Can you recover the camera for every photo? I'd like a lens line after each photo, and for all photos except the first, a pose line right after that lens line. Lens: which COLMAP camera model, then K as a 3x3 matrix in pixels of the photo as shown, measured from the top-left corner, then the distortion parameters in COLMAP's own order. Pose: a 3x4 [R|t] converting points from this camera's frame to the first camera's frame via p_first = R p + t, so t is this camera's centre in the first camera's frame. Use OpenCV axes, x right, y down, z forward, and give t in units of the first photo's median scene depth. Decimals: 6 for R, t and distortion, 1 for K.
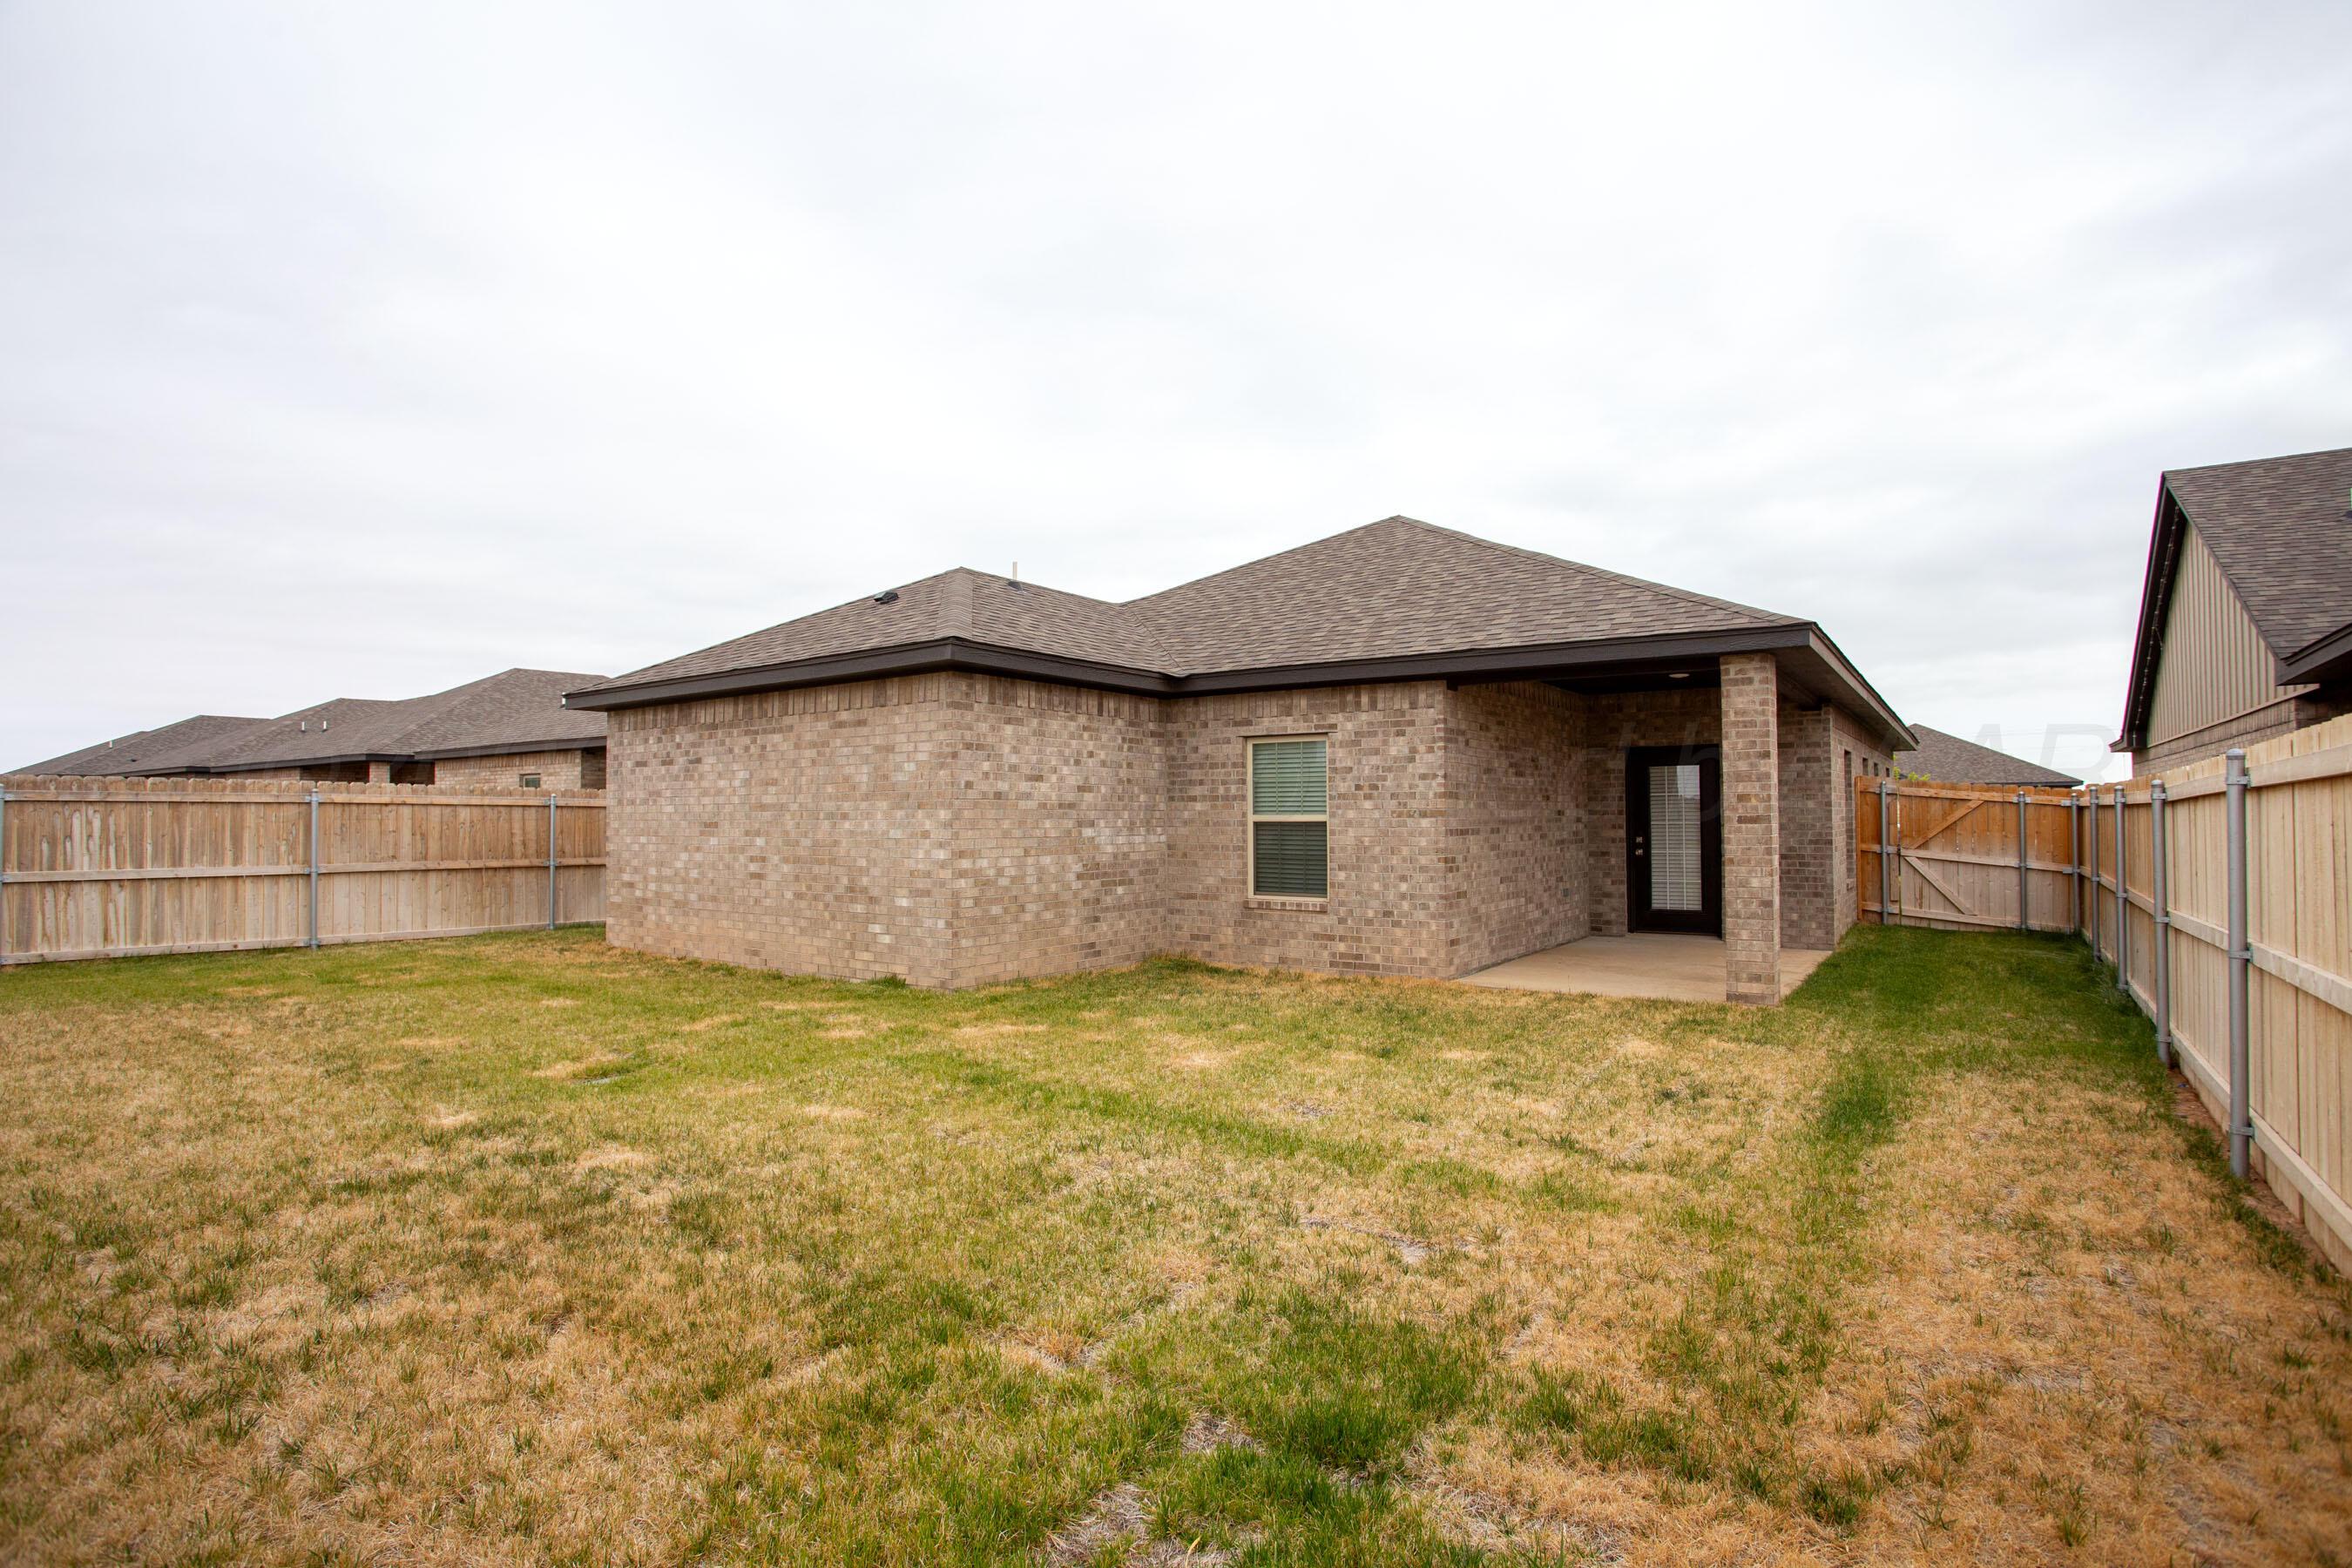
lens RADIAL K [[1178.7, 0, 1176.0], [0, 1178.7, 784.0], [0, 0, 1]] dist [-0.046161, 0.000560]
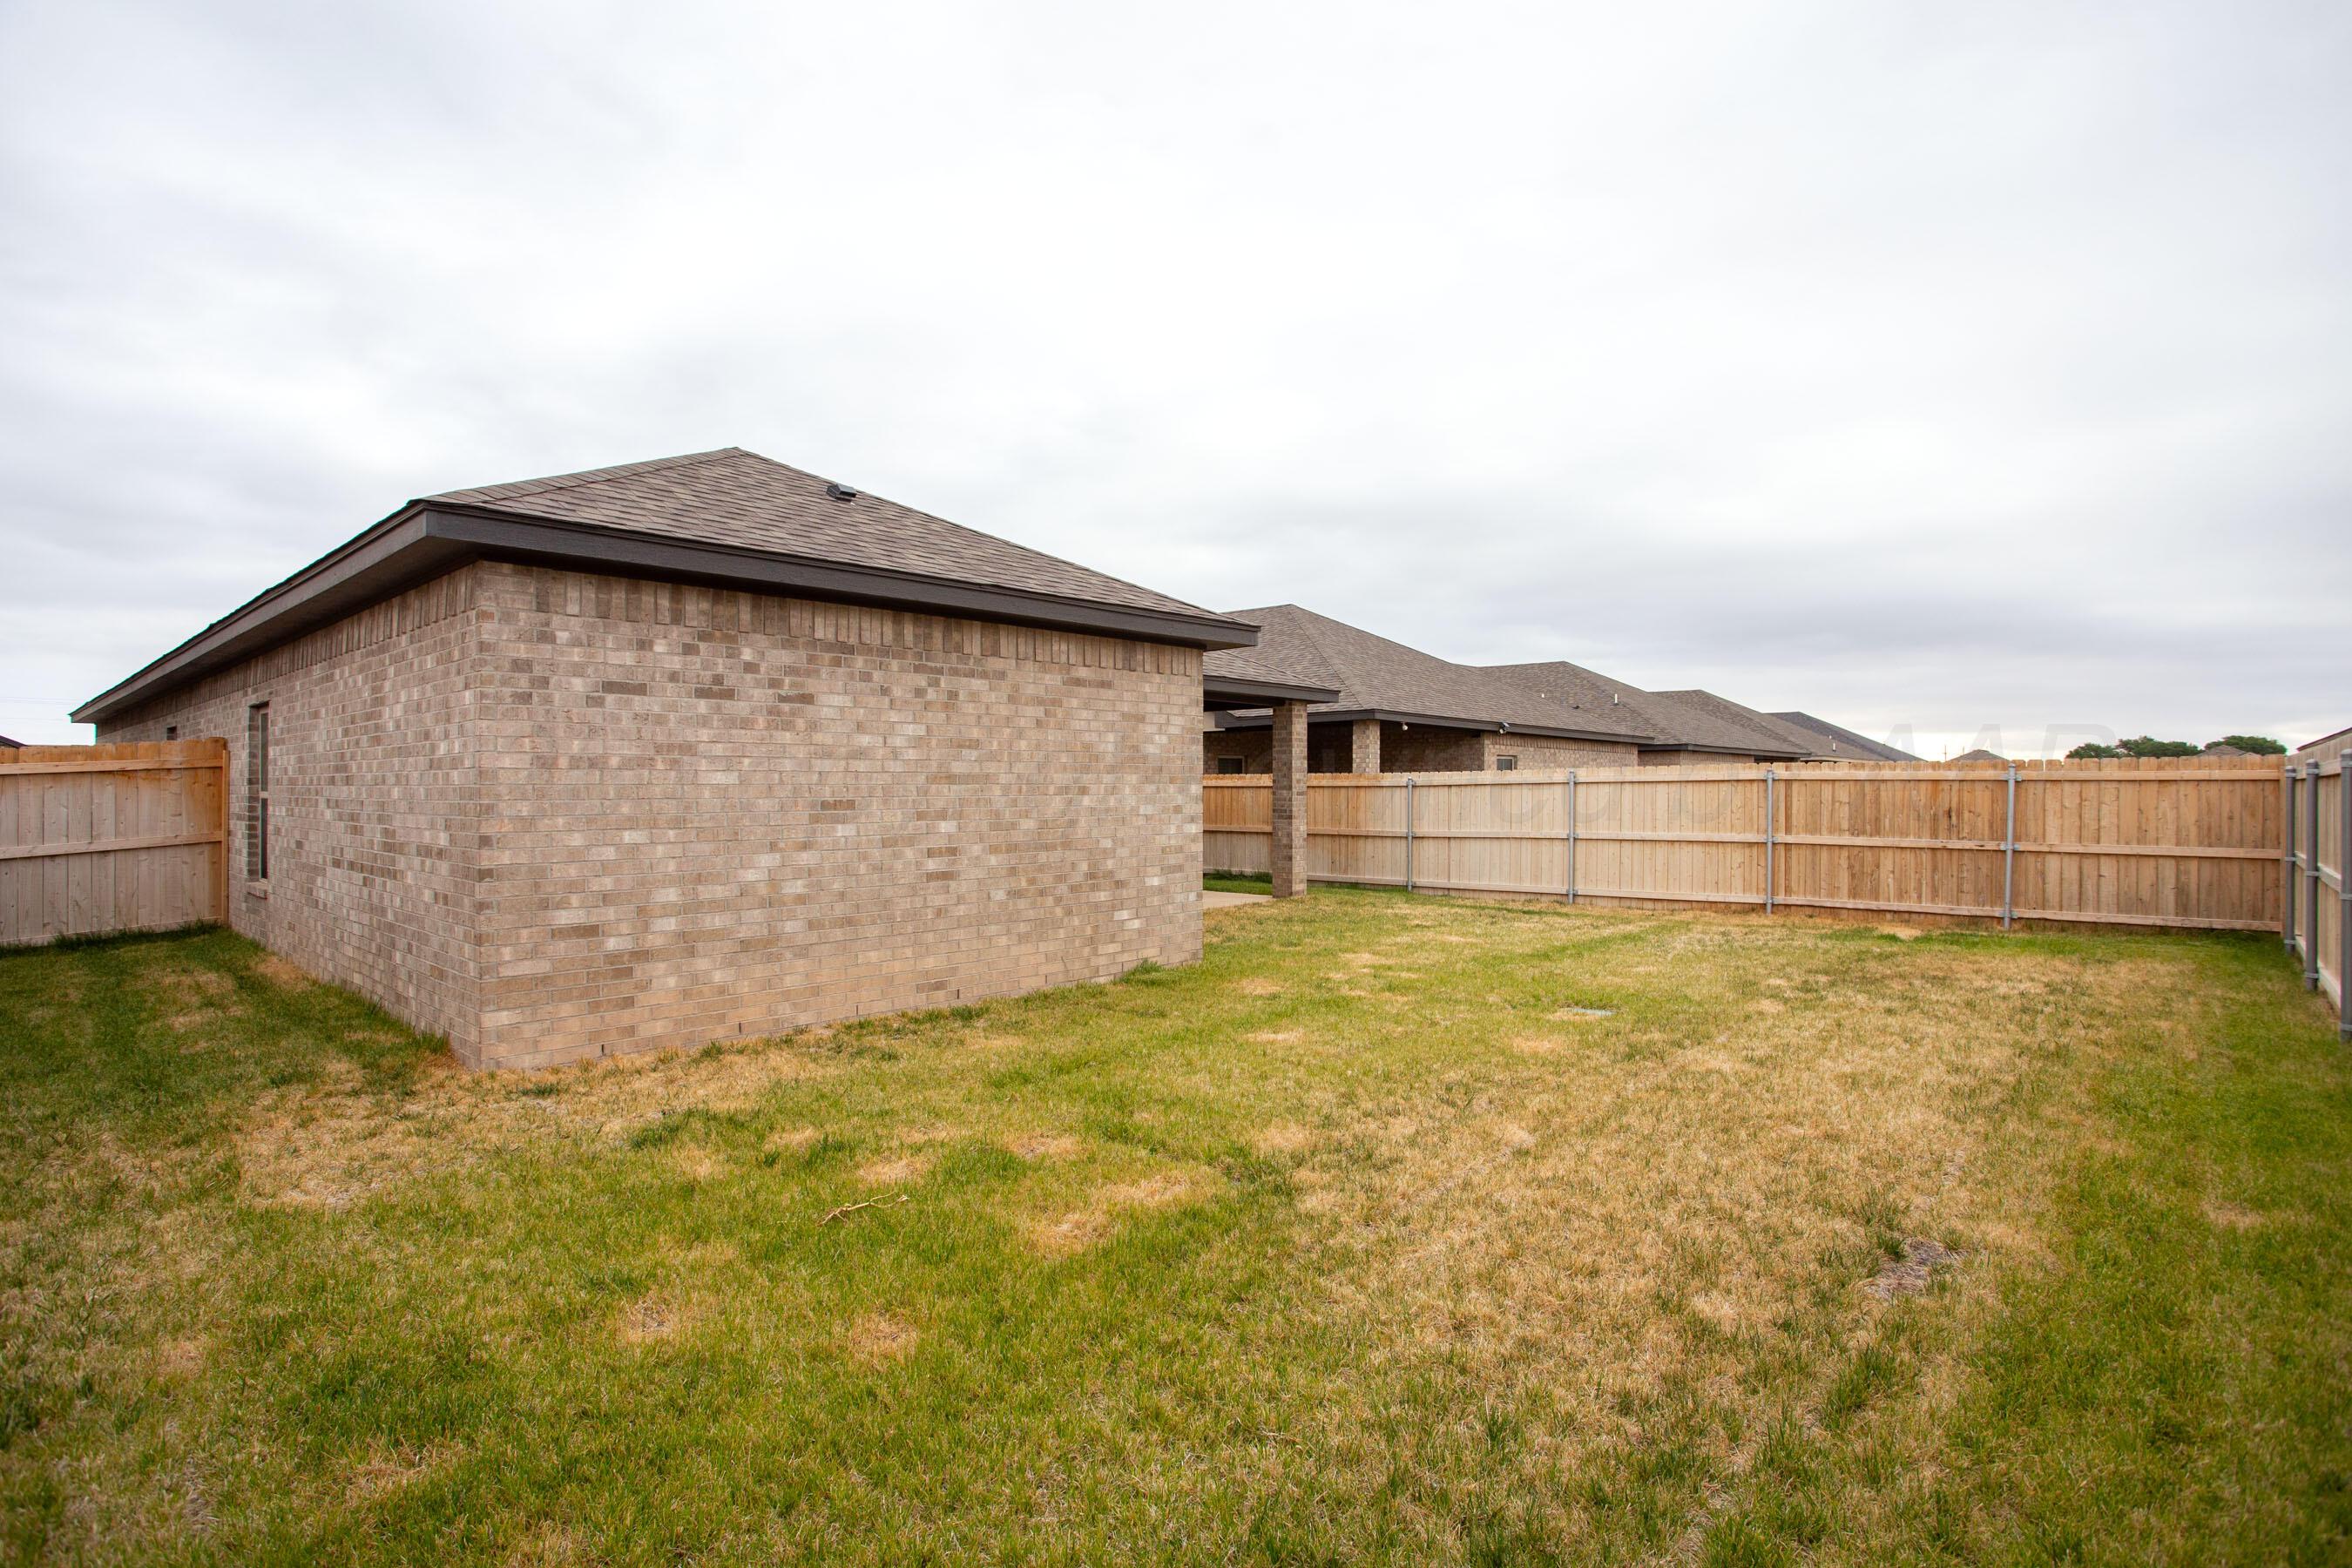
lens RADIAL K [[1178.7, 0, 1176.0], [0, 1178.7, 784.0], [0, 0, 1]] dist [-0.046161, 0.000560]
pose [[0.092764, 0.008058, 0.995655, -1.089219], [-0.024360, 0.999686, -0.005821, 0.024973], [-0.995390, -0.023714, 0.092932, 0.826842]]
